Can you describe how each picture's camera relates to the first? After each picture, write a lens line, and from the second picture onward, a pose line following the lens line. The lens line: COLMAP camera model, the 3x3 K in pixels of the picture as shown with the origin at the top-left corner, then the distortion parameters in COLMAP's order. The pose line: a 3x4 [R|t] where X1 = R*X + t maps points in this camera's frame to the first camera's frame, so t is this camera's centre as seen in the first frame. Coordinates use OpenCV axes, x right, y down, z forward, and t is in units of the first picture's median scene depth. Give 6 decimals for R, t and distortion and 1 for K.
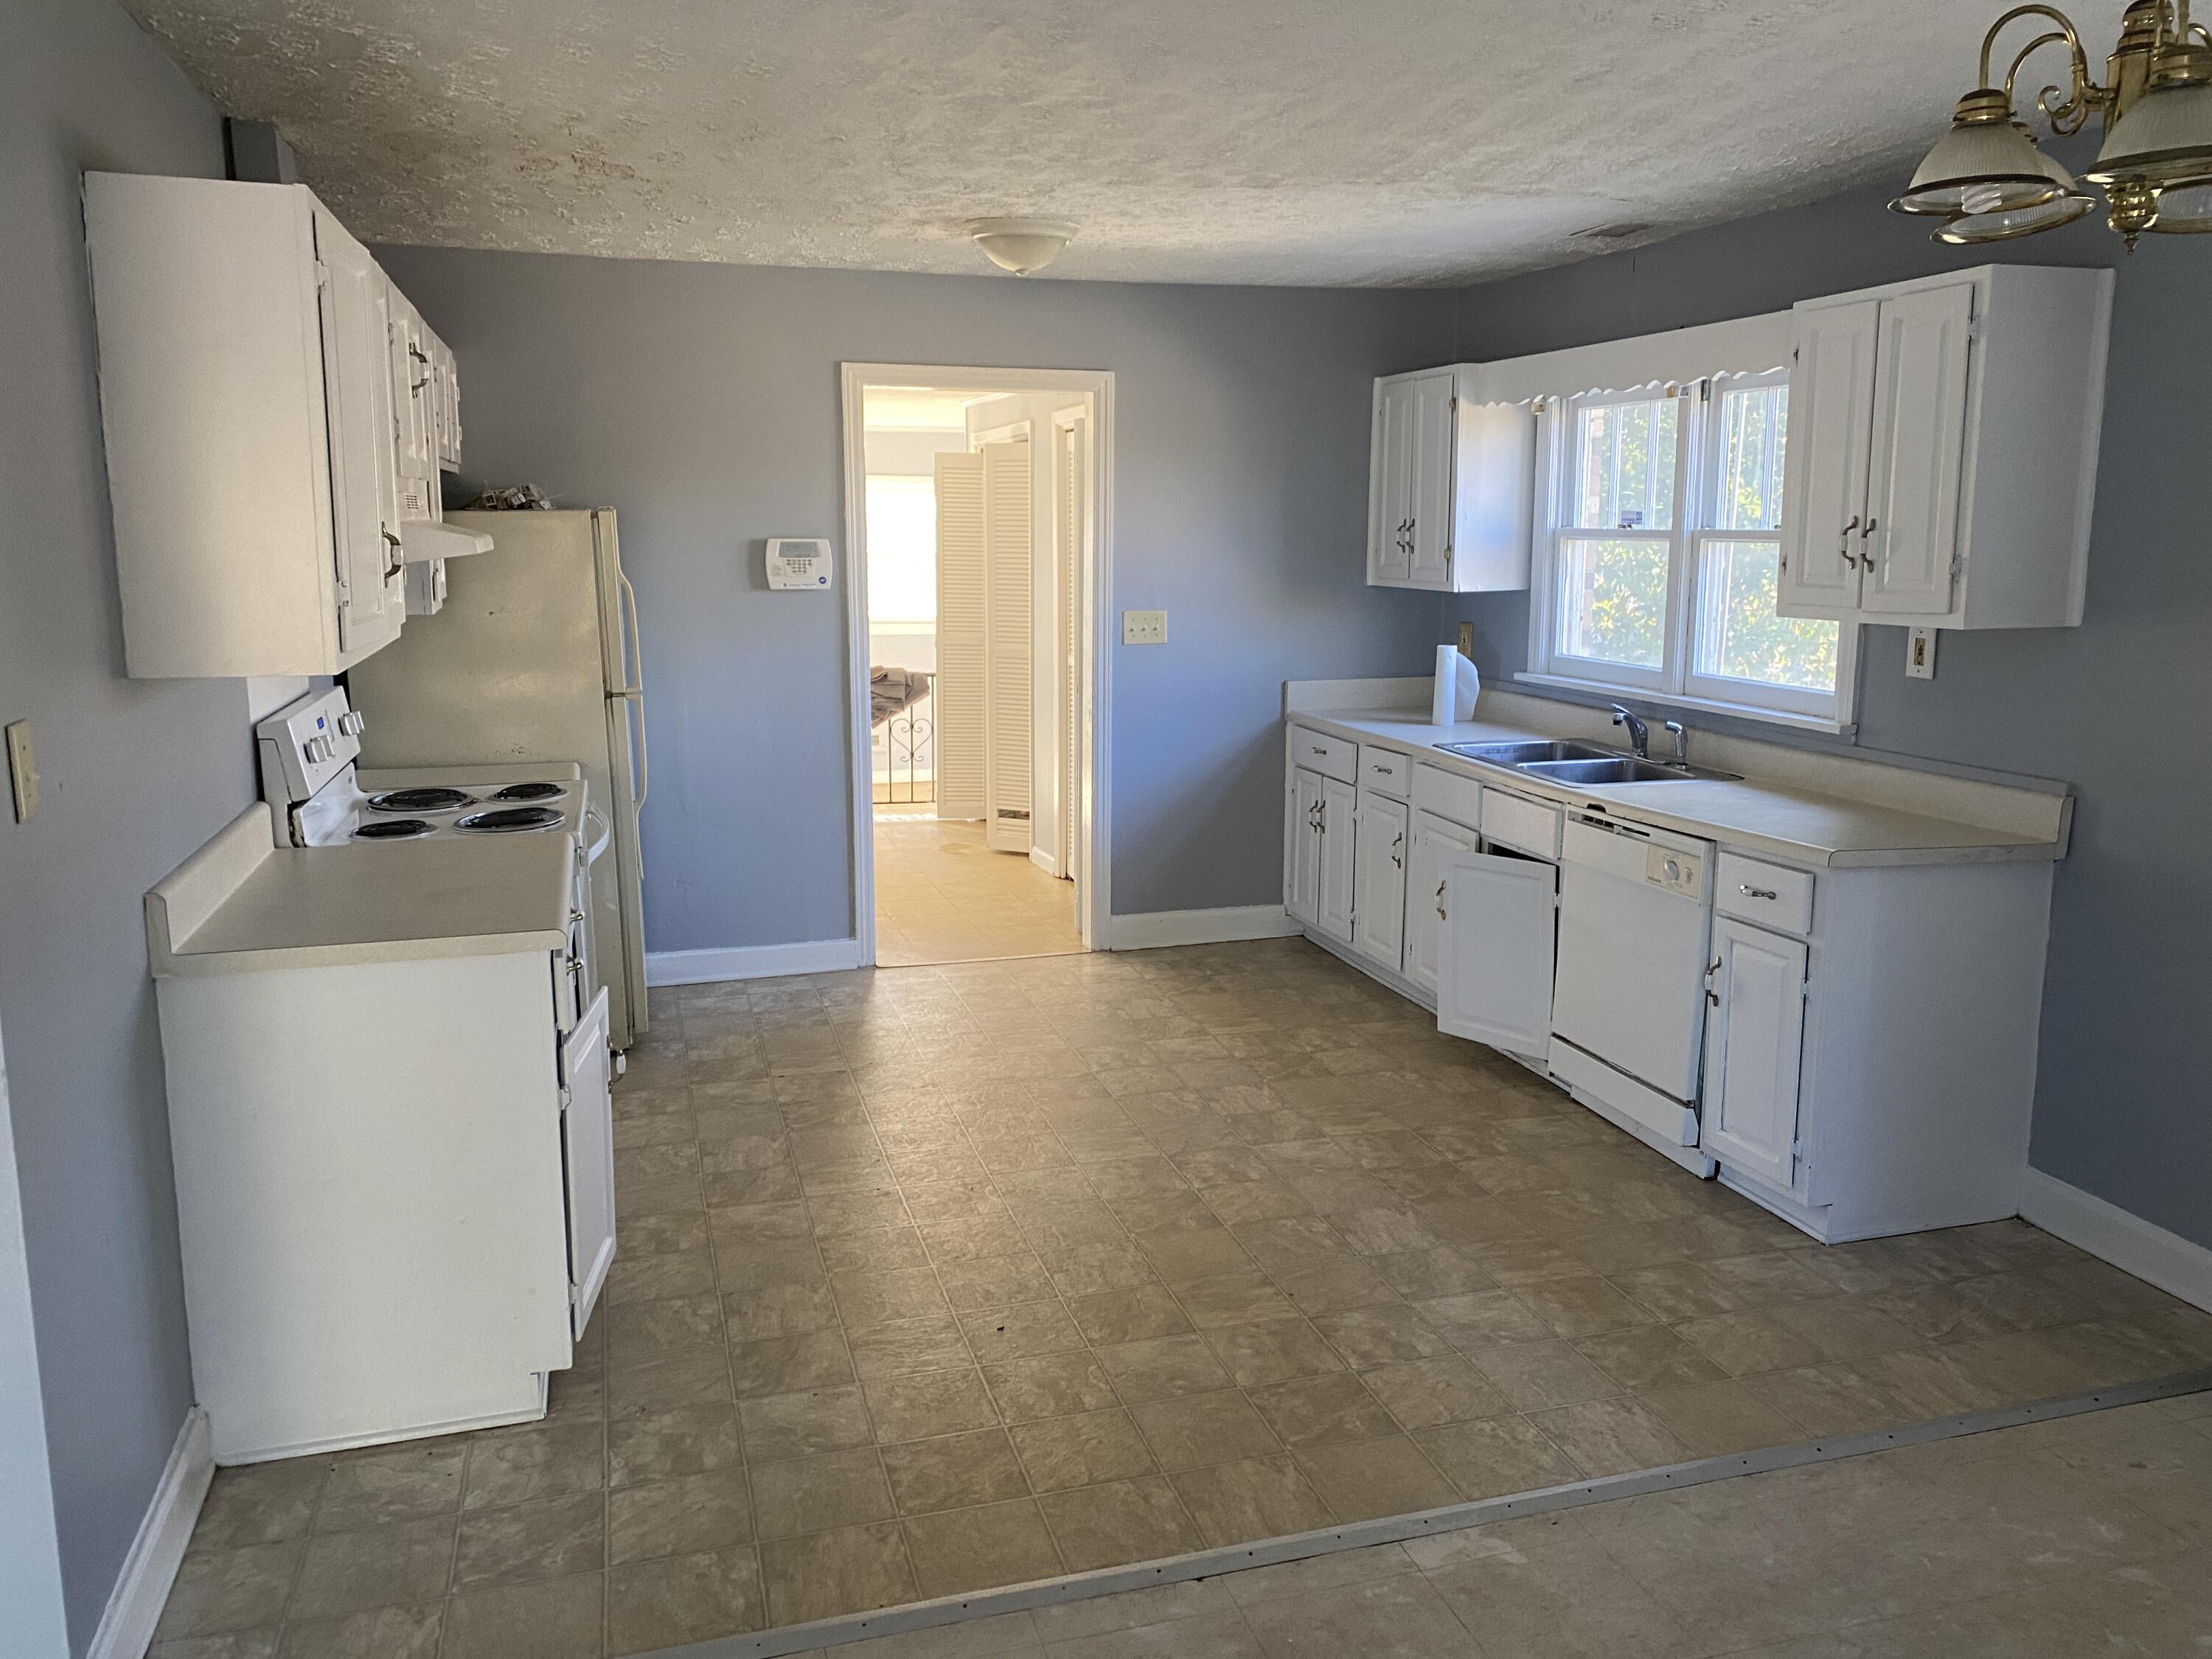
lens RADIAL K [[1678.8, 0, 1106.0], [0, 1678.8, 829.5], [0, 0, 1]] dist [0.191719, -0.448245]
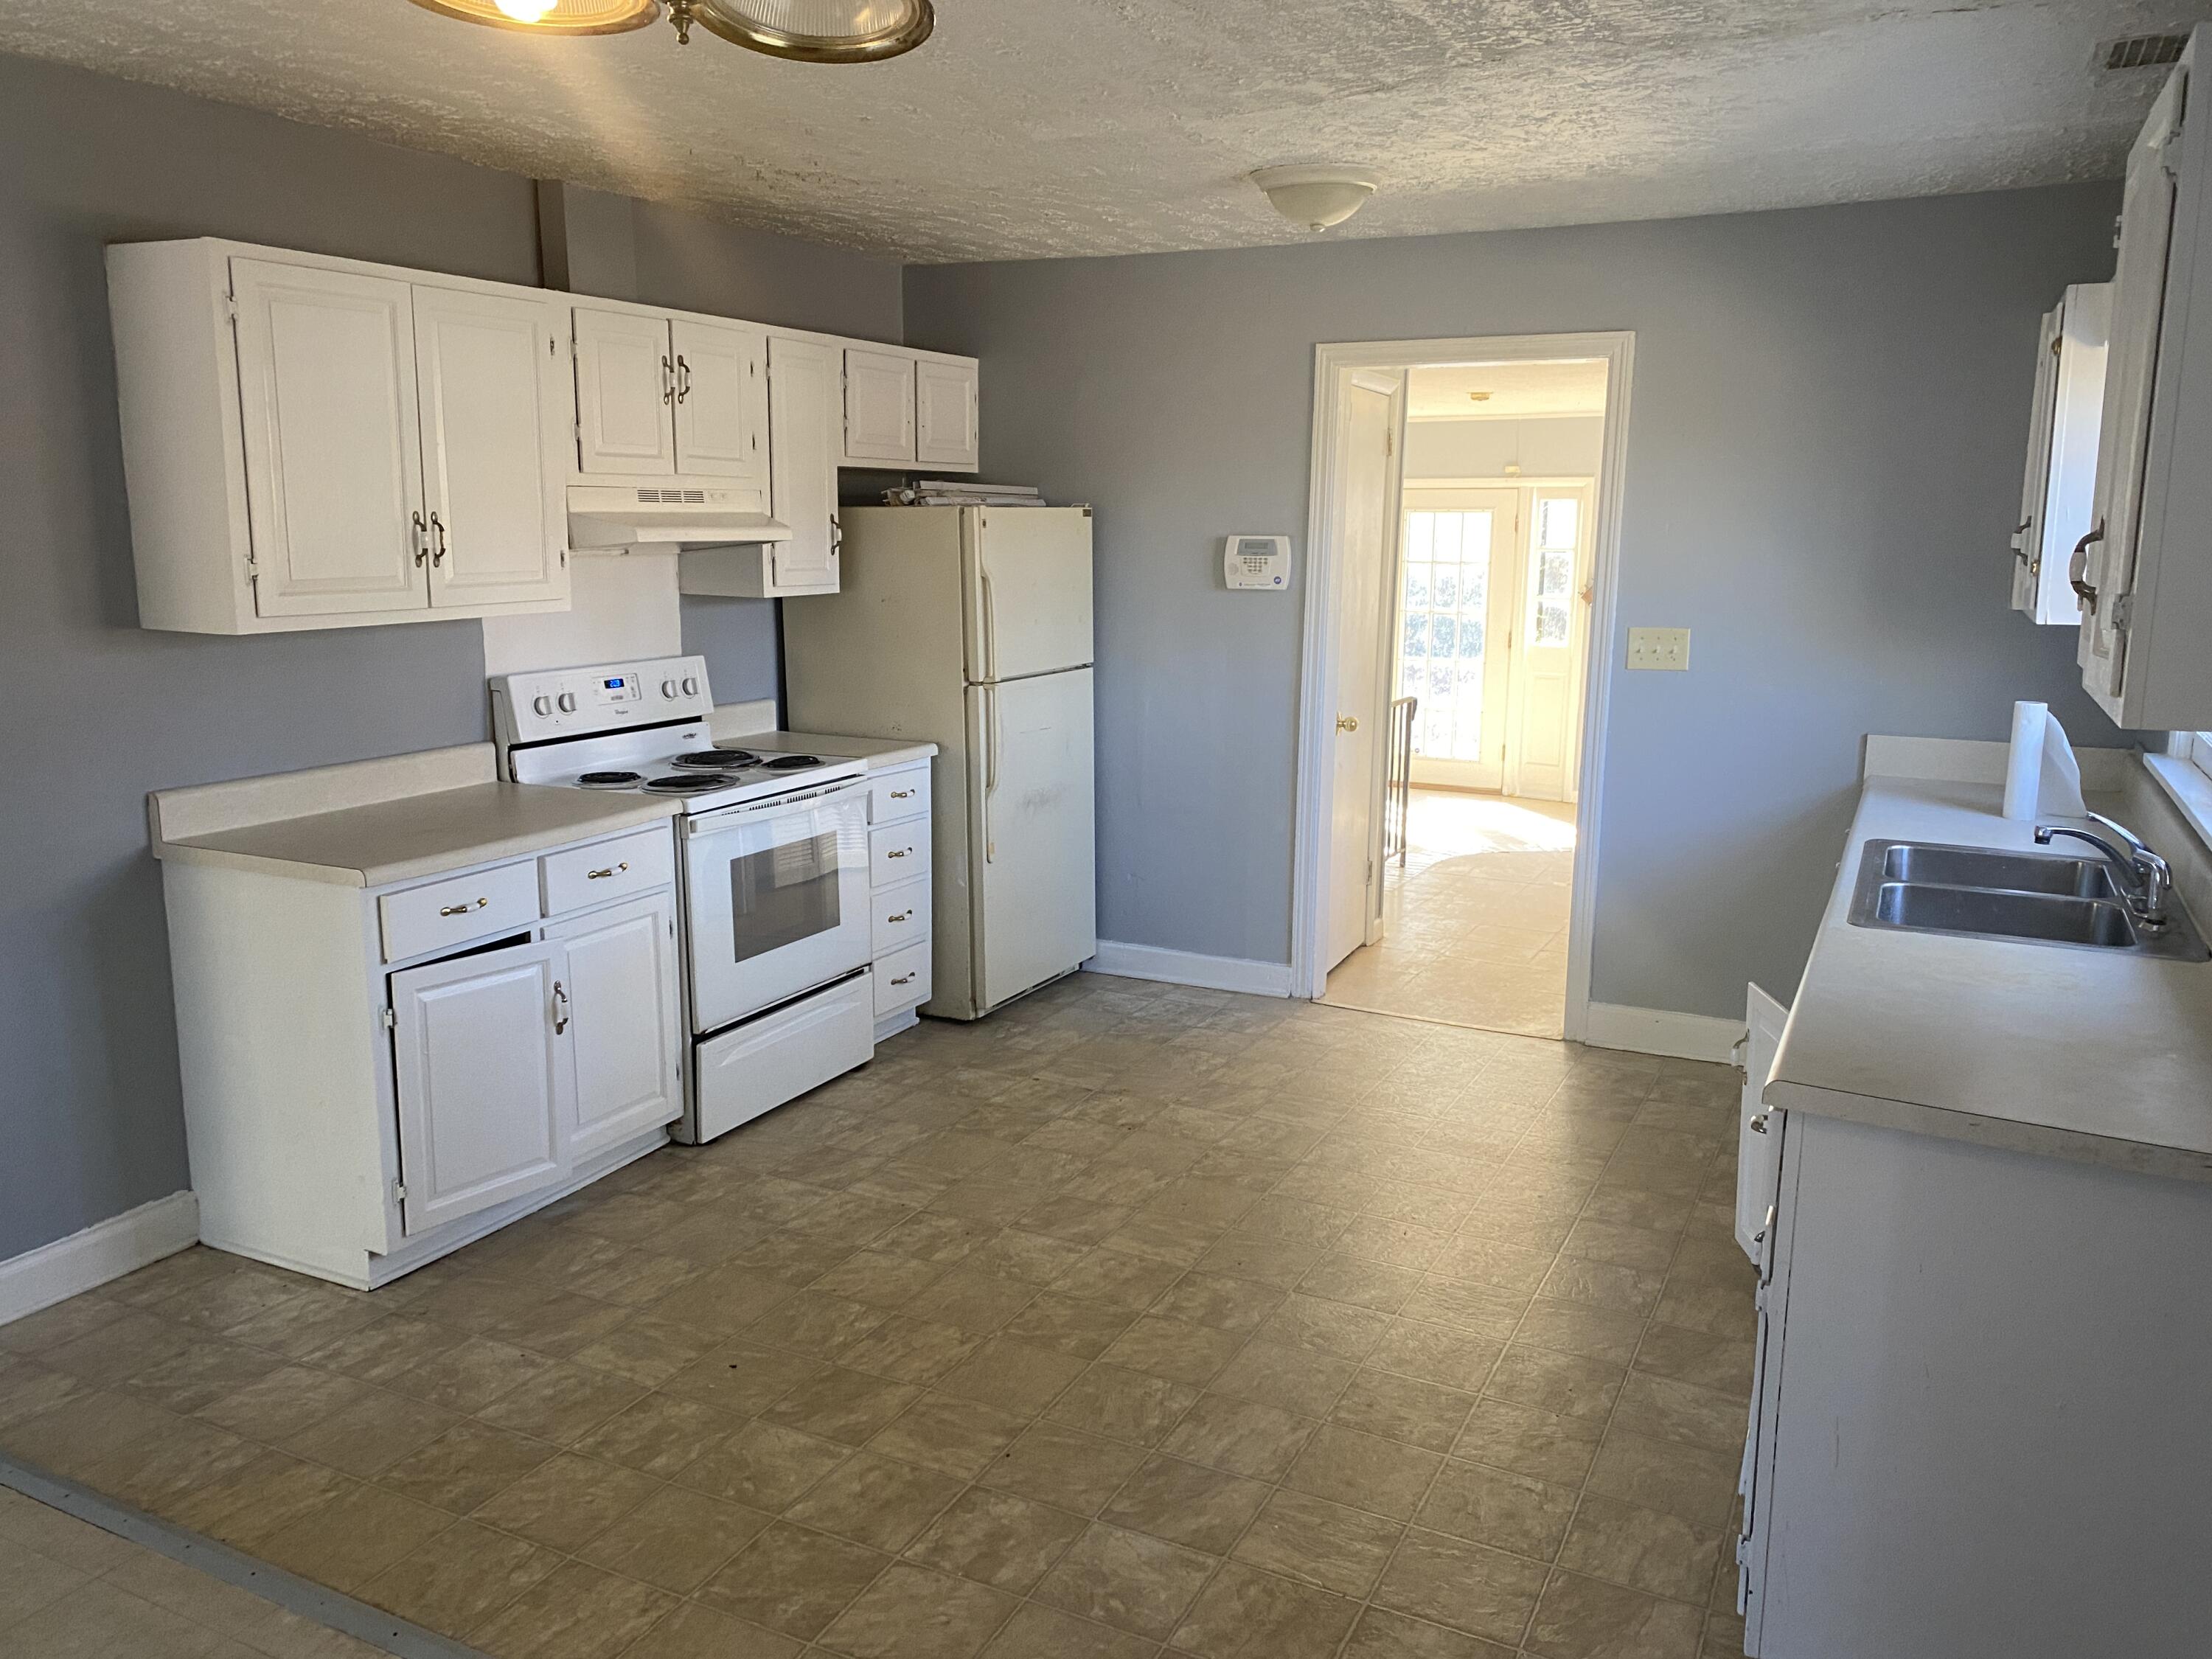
lens RADIAL K [[1678.8, 0, 1106.0], [0, 1678.8, 829.5], [0, 0, 1]] dist [0.191719, -0.448245]
pose [[0.725077, 0.132229, -0.675854, 0.446770], [-0.130816, 0.989971, 0.053342, -0.051938], [0.676129, 0.049736, 0.735103, 0.275831]]
